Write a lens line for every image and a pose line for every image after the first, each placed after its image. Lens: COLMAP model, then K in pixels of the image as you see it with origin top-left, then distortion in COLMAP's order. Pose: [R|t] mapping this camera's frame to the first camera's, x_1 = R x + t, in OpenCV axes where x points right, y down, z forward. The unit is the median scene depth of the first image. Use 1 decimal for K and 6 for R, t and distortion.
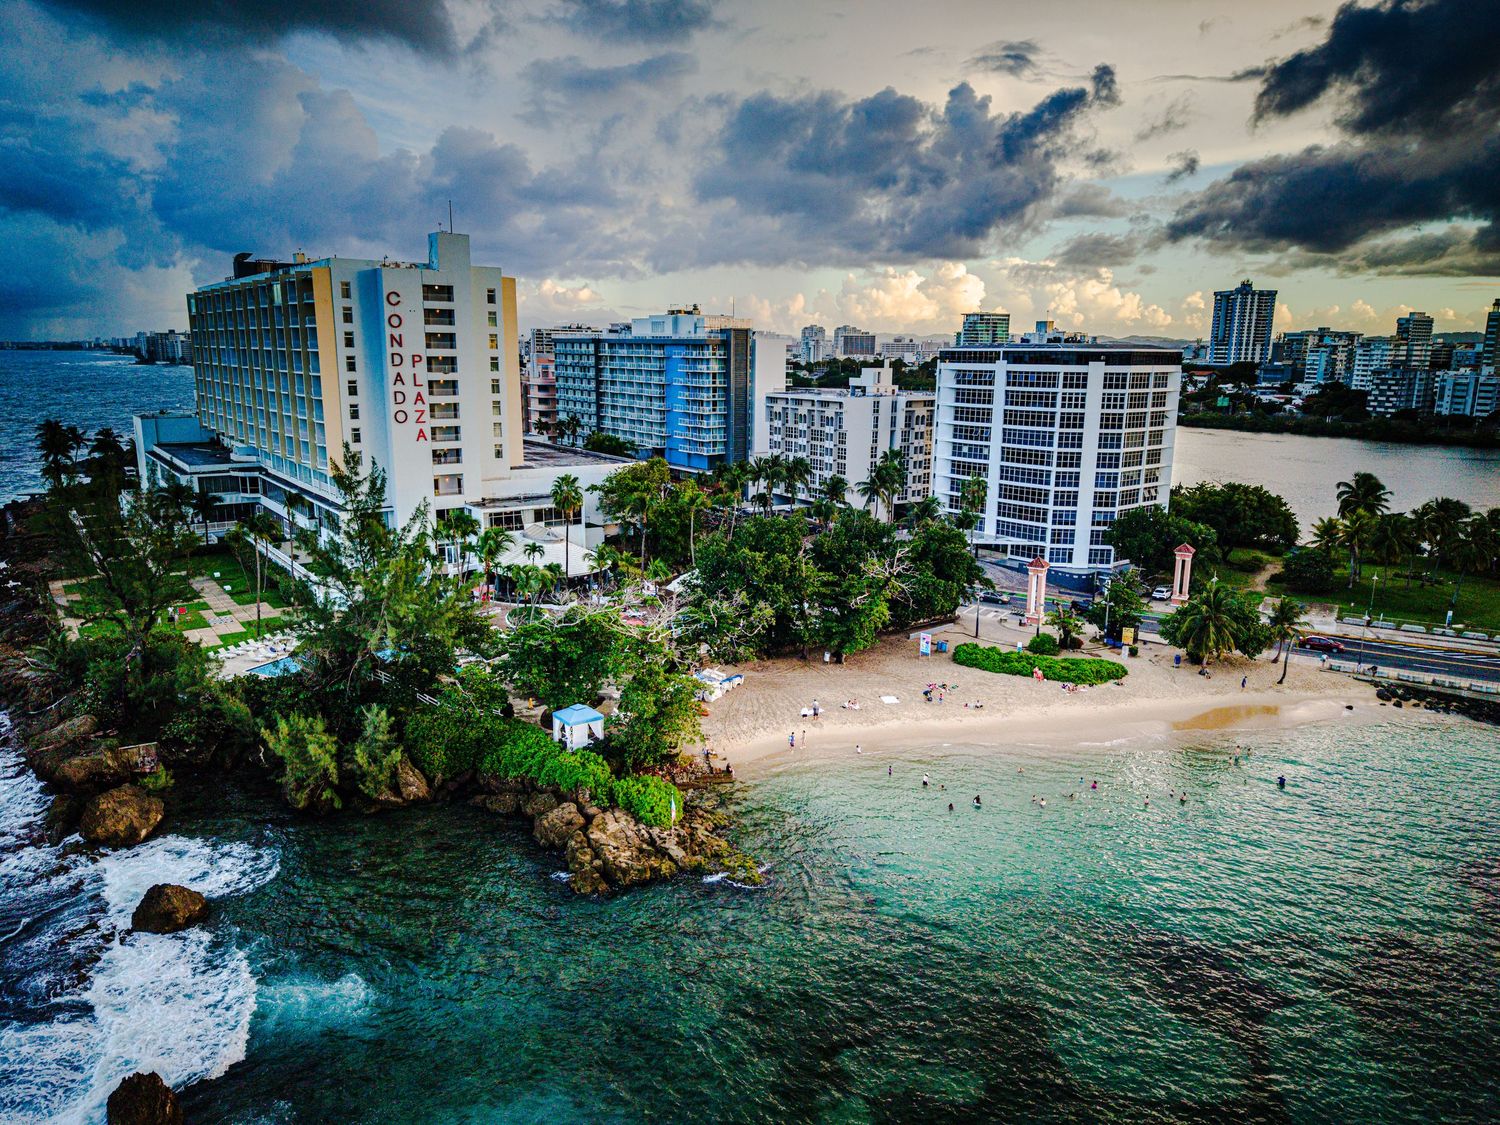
lens RADIAL K [[1014.5, 0, 750.0], [0, 1014.5, 562.5], [0, 0, 1]] dist [0.032408, -0.030368]
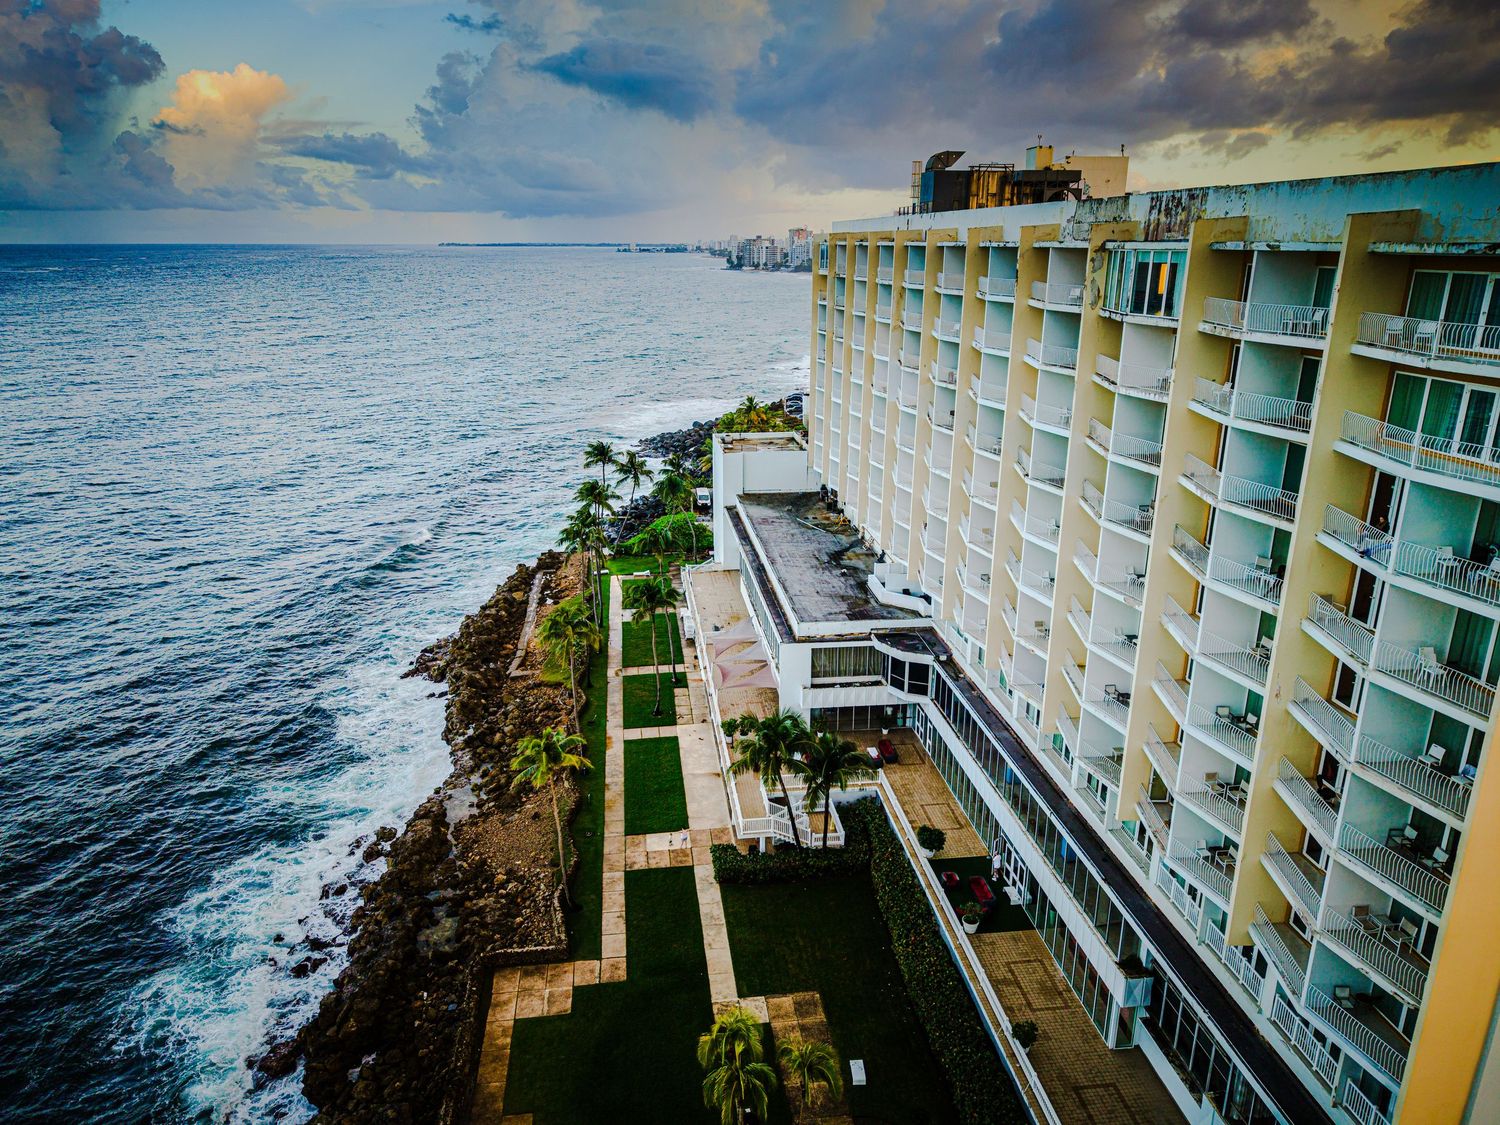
lens RADIAL K [[1014.5, 0, 750.0], [0, 1014.5, 562.5], [0, 0, 1]] dist [0.032408, -0.030368]
pose [[0.872543, 0.140981, -0.467753, -0.346255], [-0.094728, 0.988109, 0.121112, -0.175045], [0.479265, -0.061366, 0.875522, 0.569160]]
